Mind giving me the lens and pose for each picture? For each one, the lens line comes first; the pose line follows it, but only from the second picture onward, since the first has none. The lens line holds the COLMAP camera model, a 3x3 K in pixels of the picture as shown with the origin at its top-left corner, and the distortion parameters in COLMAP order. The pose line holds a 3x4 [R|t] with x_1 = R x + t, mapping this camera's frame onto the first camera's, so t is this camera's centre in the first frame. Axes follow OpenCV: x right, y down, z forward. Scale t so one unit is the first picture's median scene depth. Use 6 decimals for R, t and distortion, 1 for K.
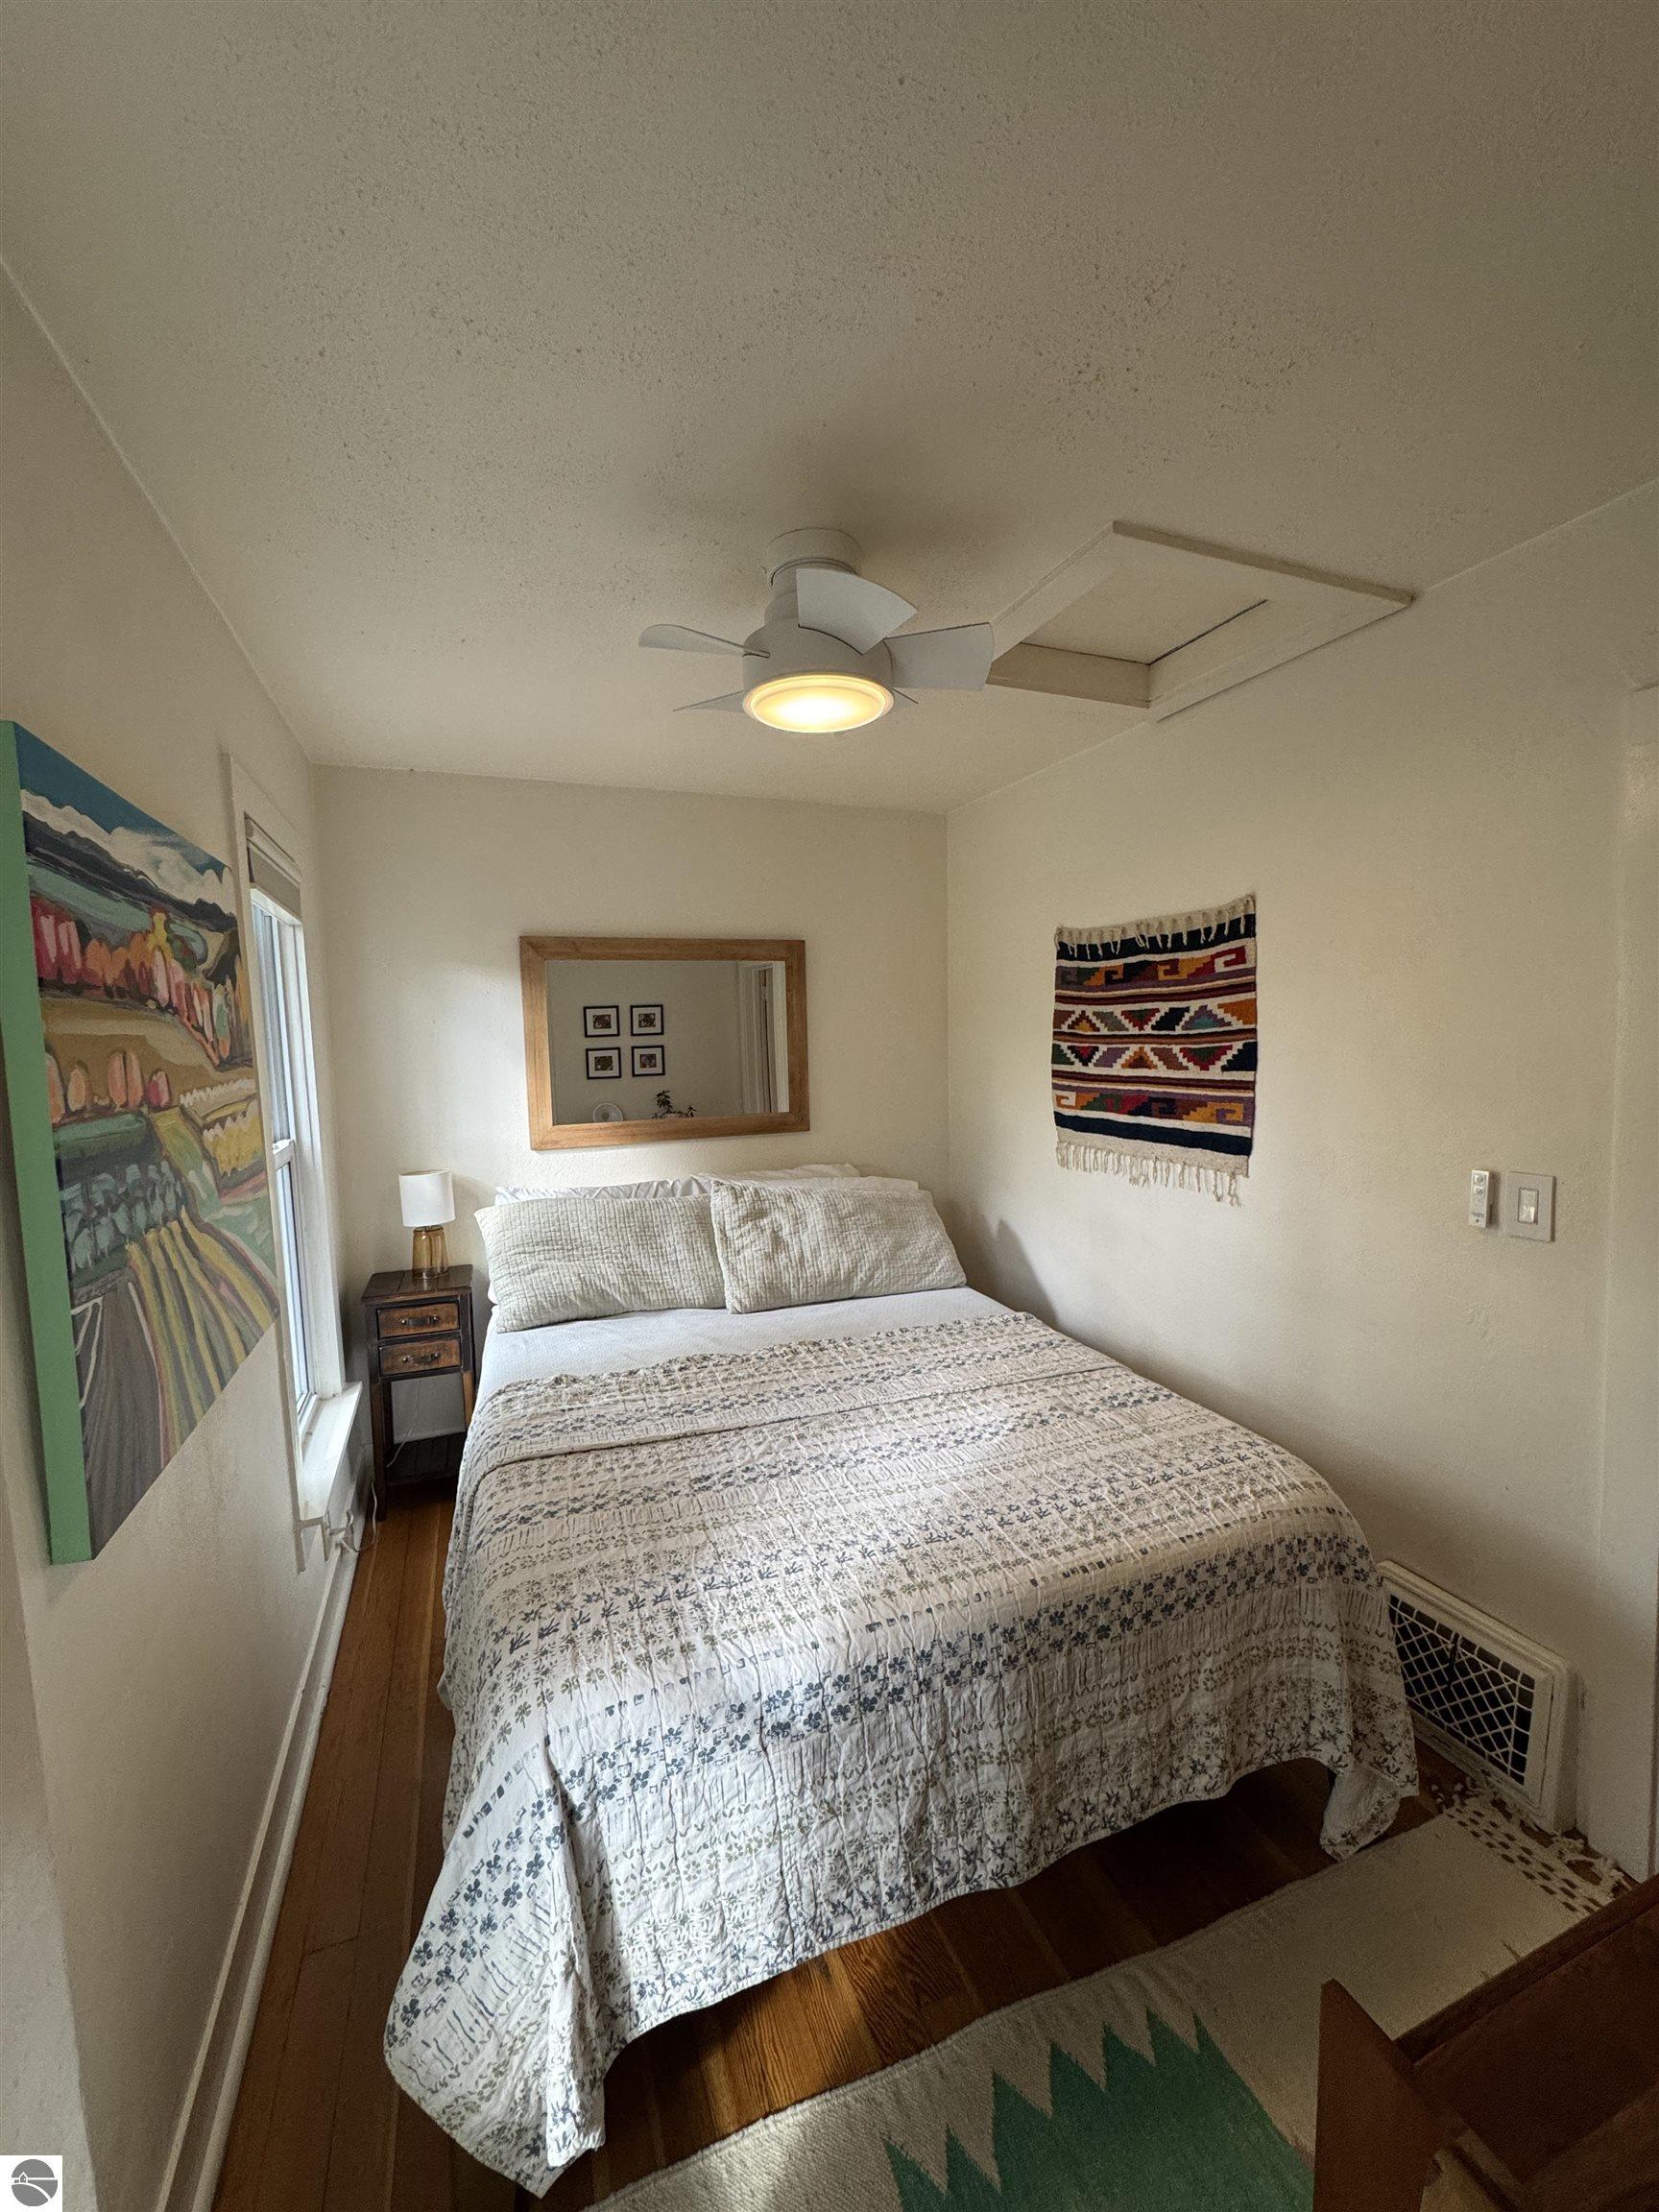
lens RADIAL K [[881.6, 0, 831.5], [0, 881.6, 1107.0], [0, 0, 1]] dist [-0.006595, 0.001558]
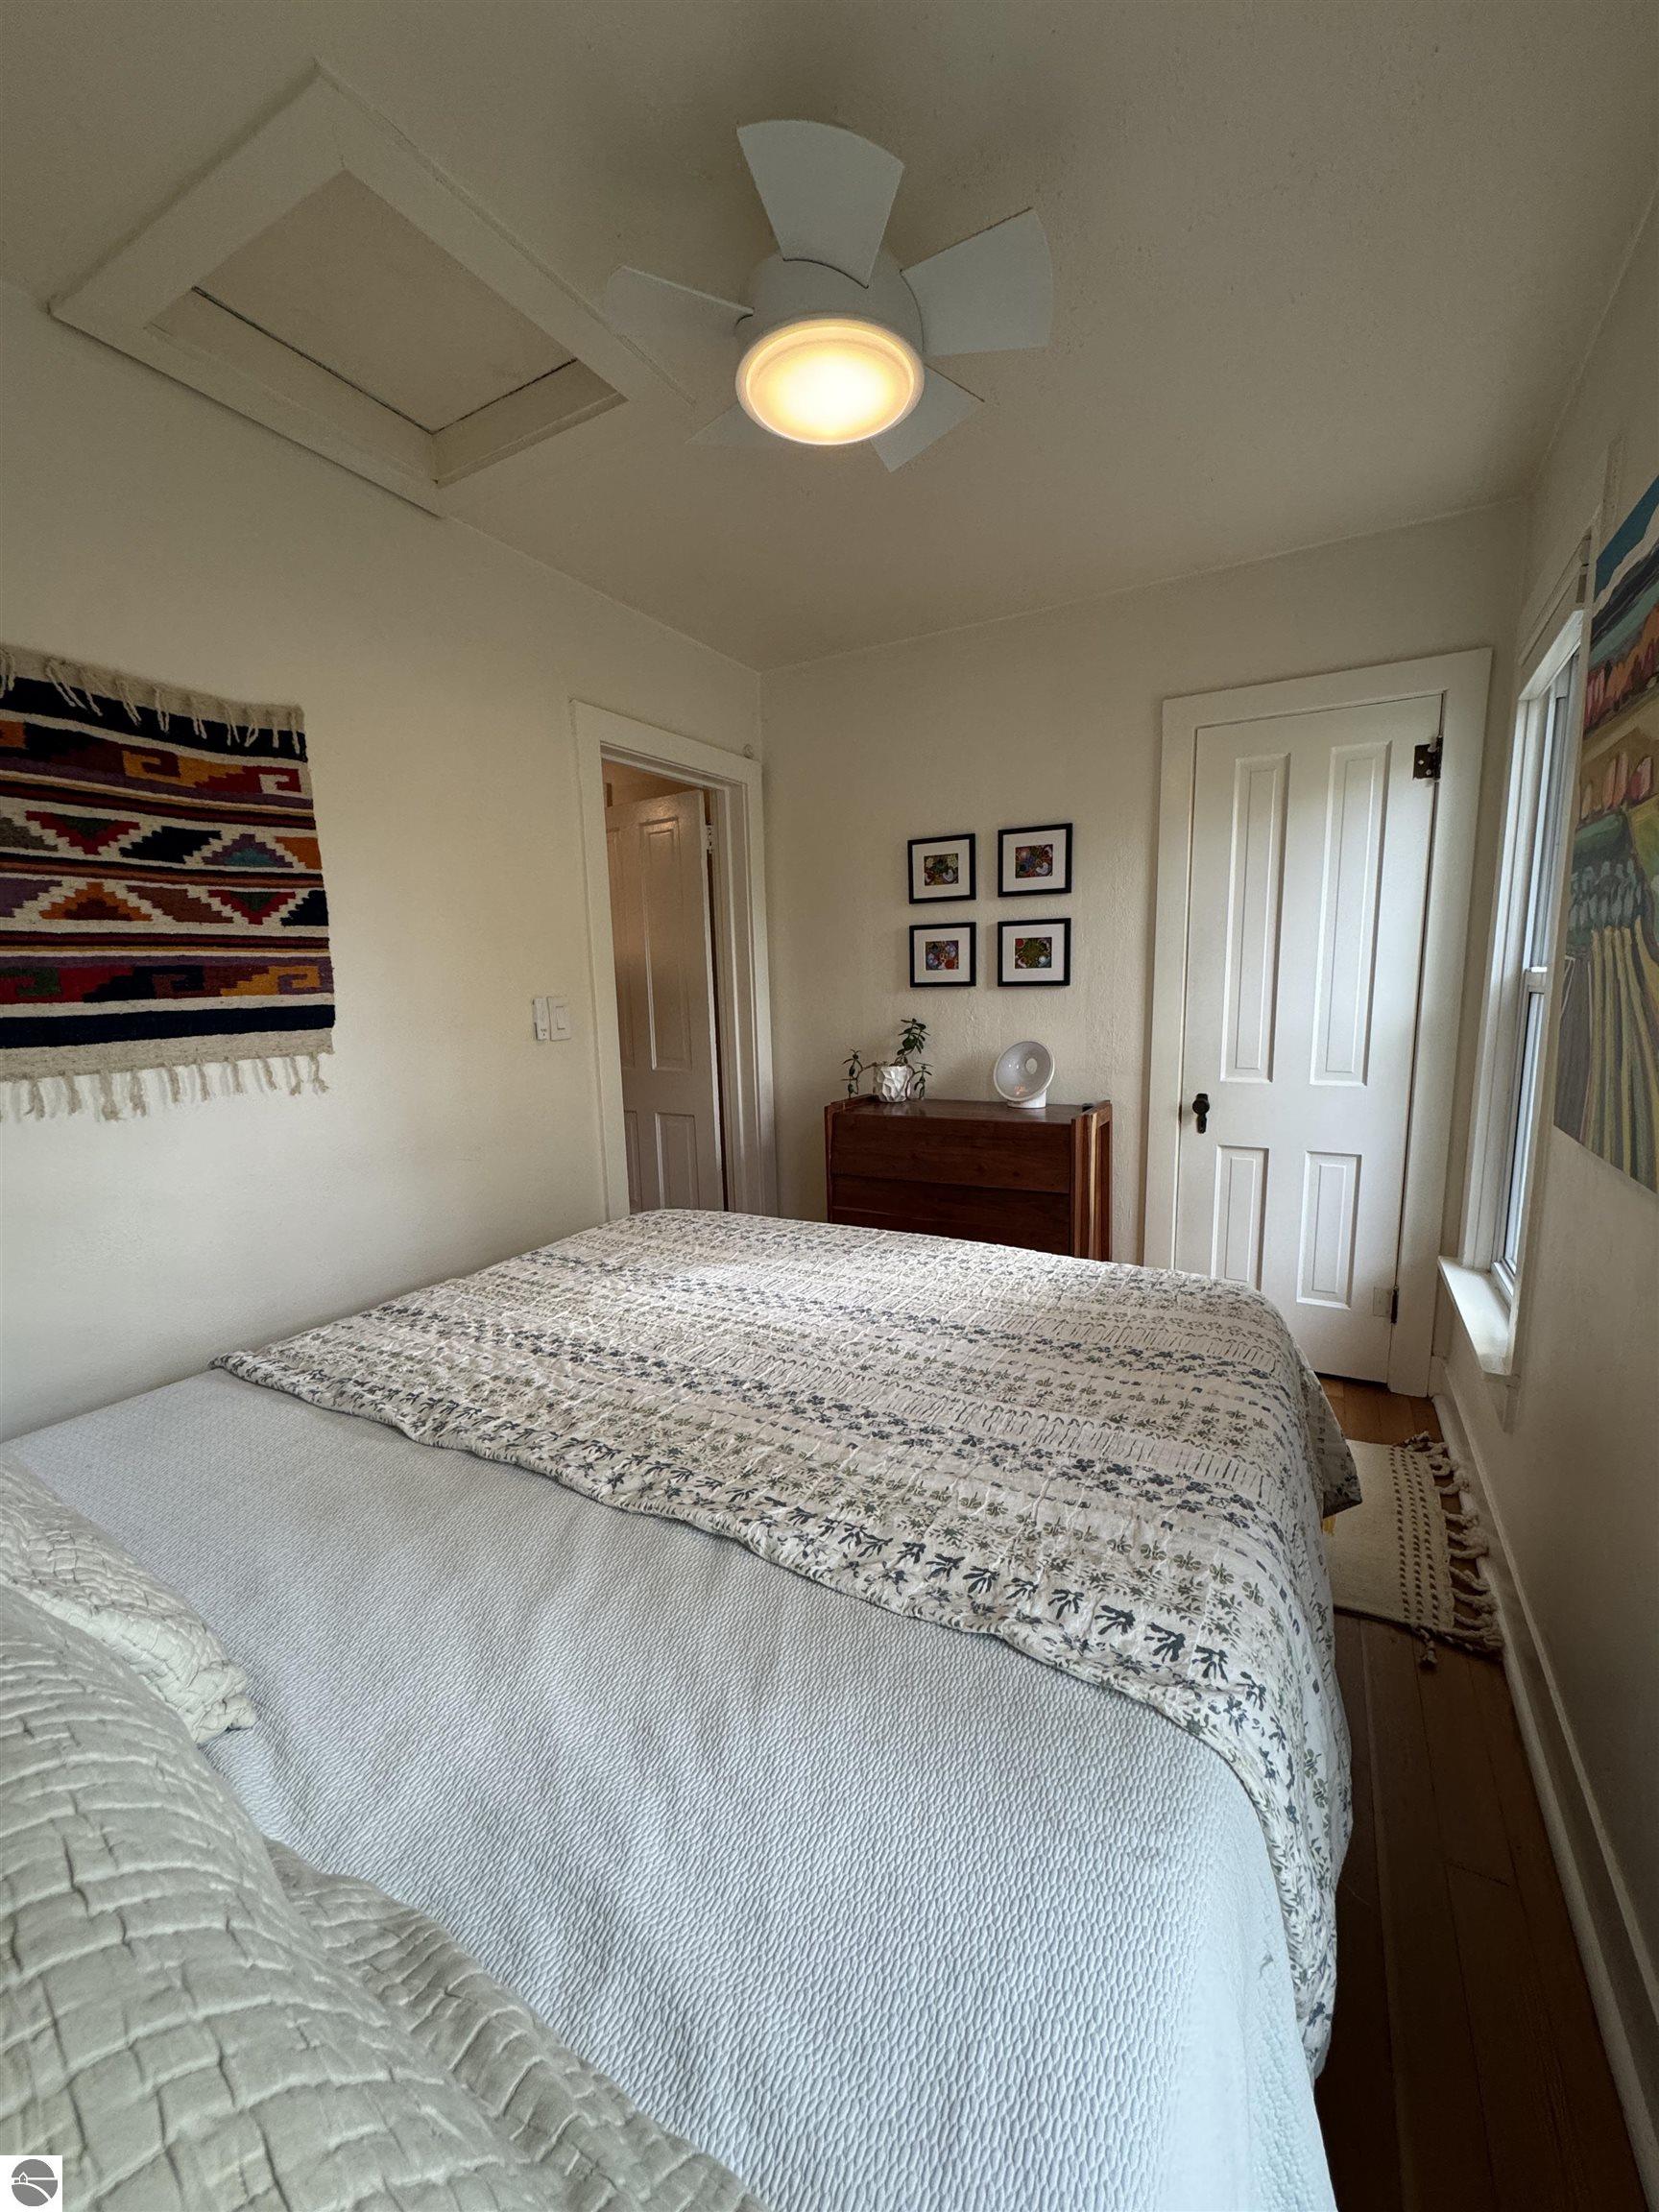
lens RADIAL K [[881.6, 0, 827.3], [0, 881.6, 1109.4], [0, 0, 1]] dist [-0.006595, 0.001558]
pose [[-0.632122, -0.072985, 0.771424, -0.491328], [0.106986, 0.977799, 0.180177, 0.031231], [-0.767448, 0.196425, -0.610280, 1.170598]]
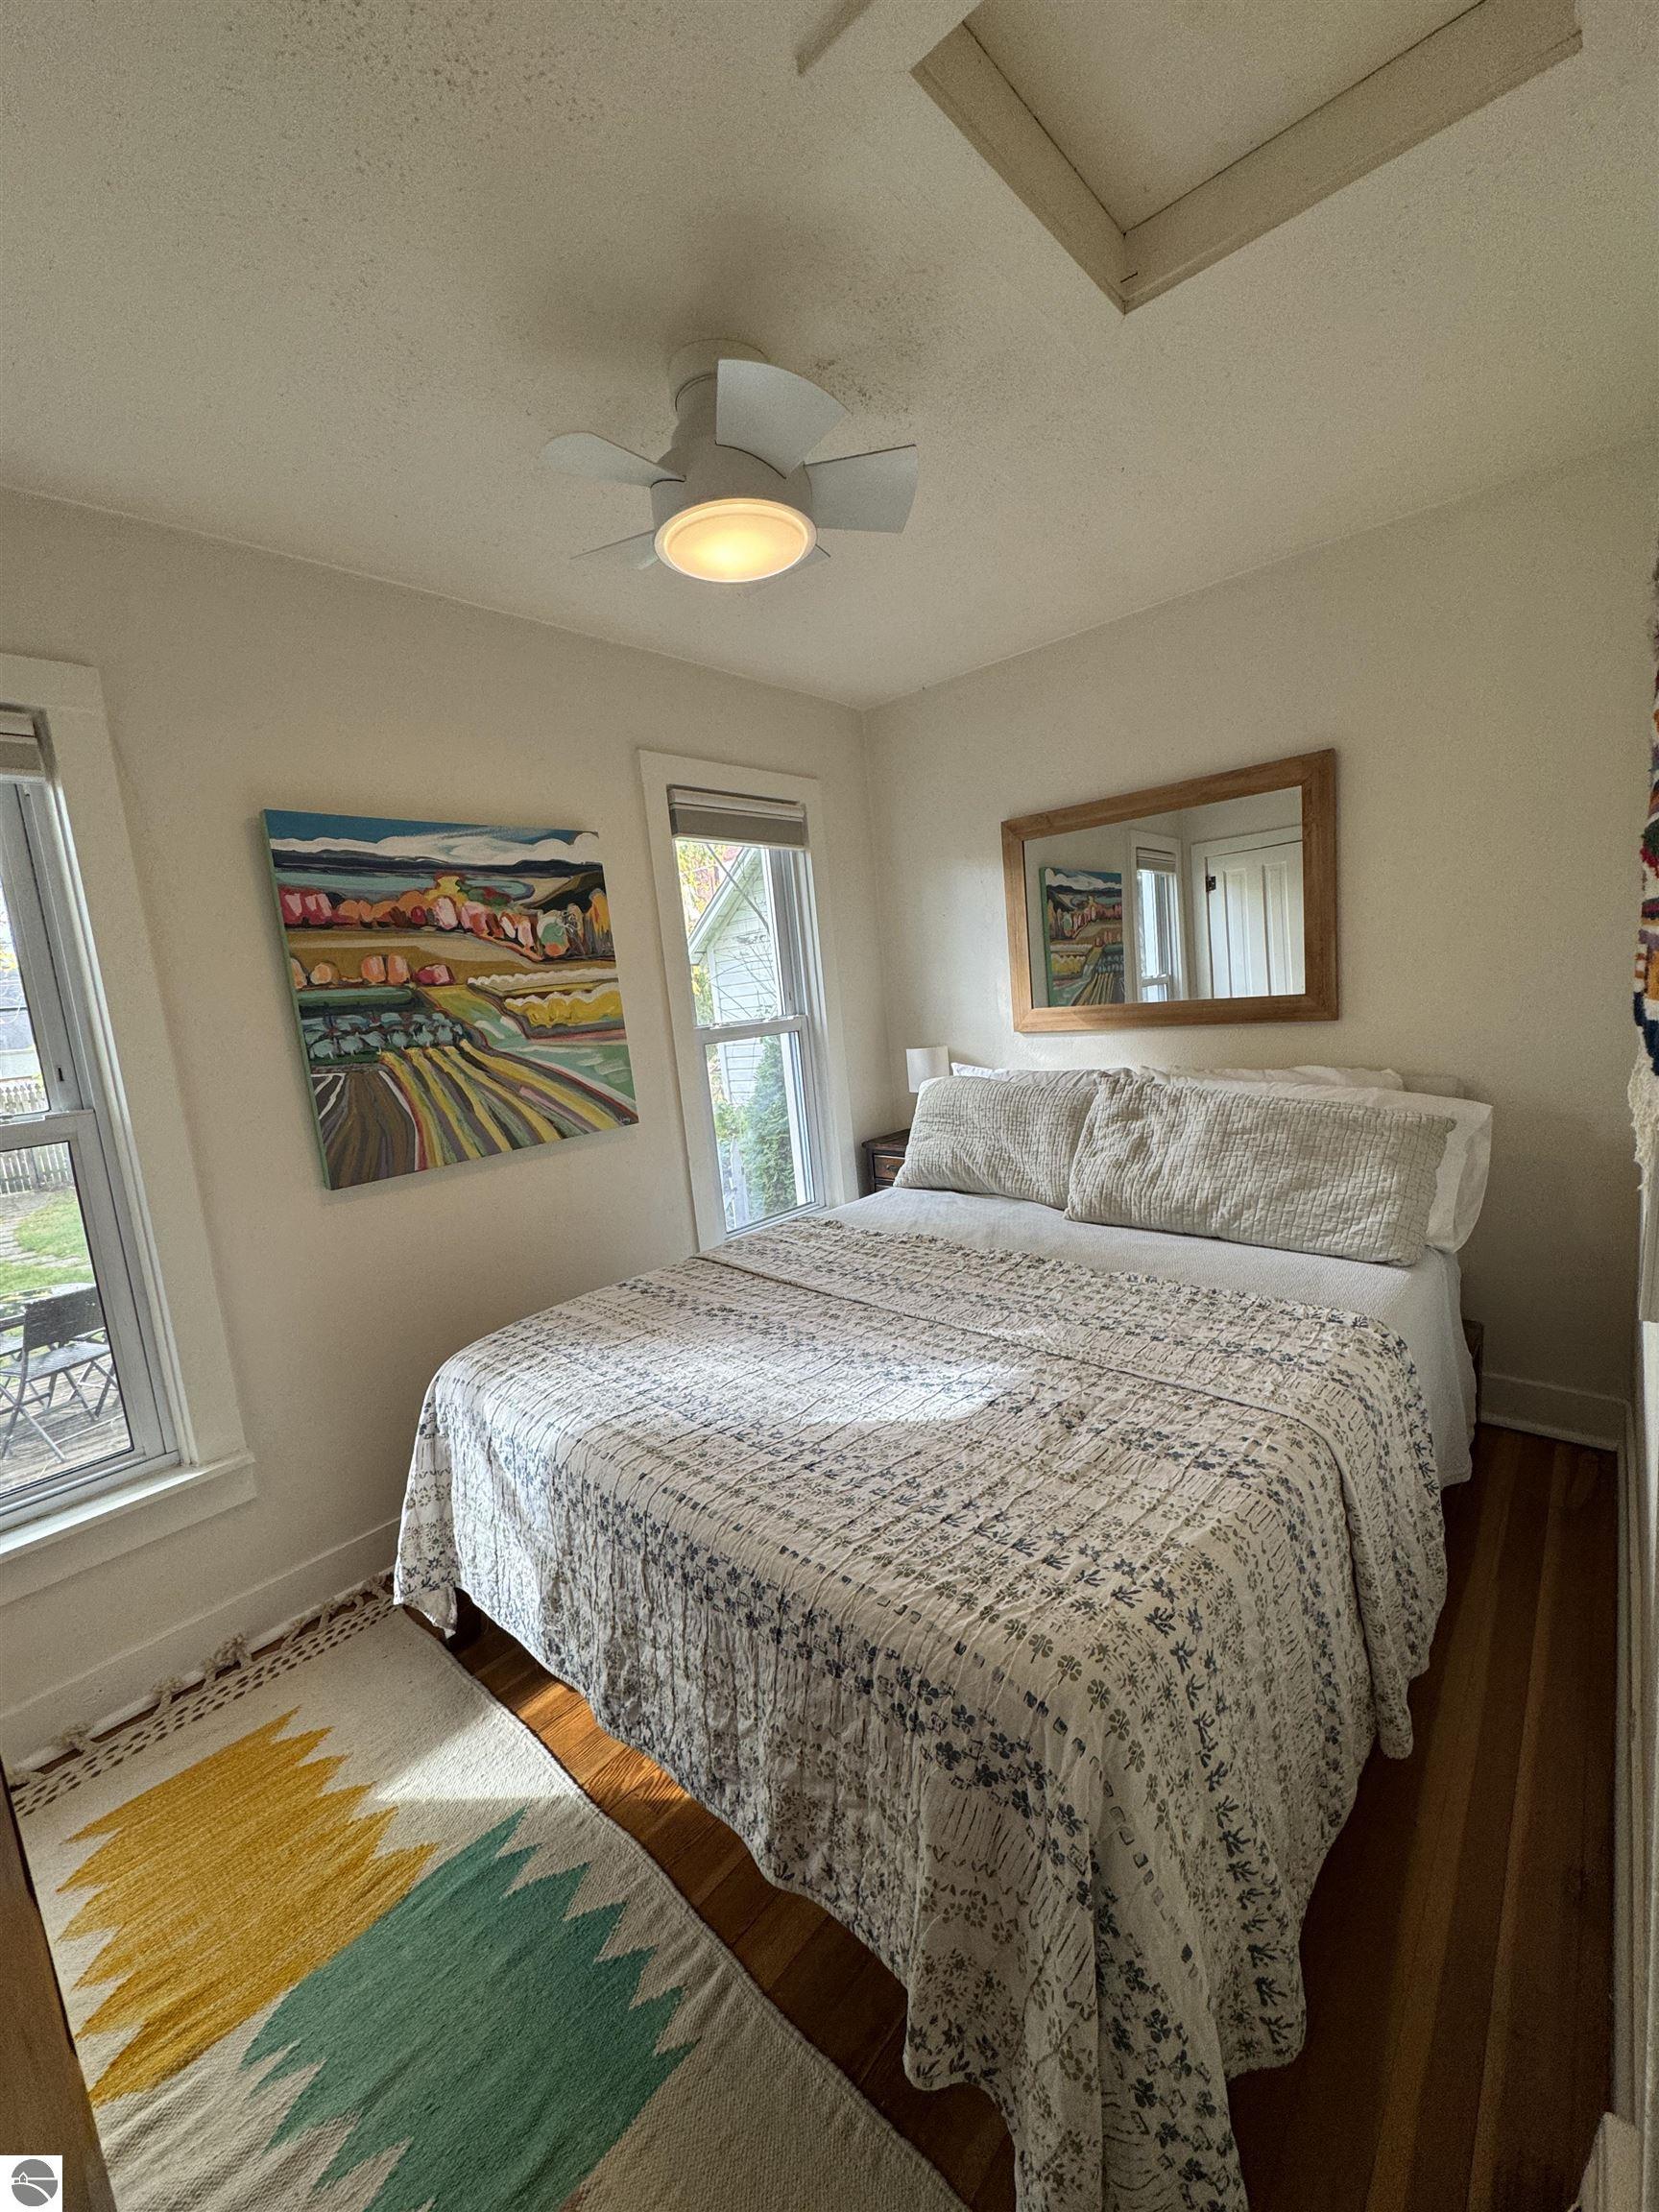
lens RADIAL K [[881.6, 0, 829.9], [0, 881.6, 1108.7], [0, 0, 1]] dist [-0.006595, 0.001558]
pose [[0.447158, 0.106402, -0.888104, 0.668084], [-0.000409, 0.992924, 0.118755, 0.020795], [0.894455, -0.052739, 0.444038, 0.465454]]
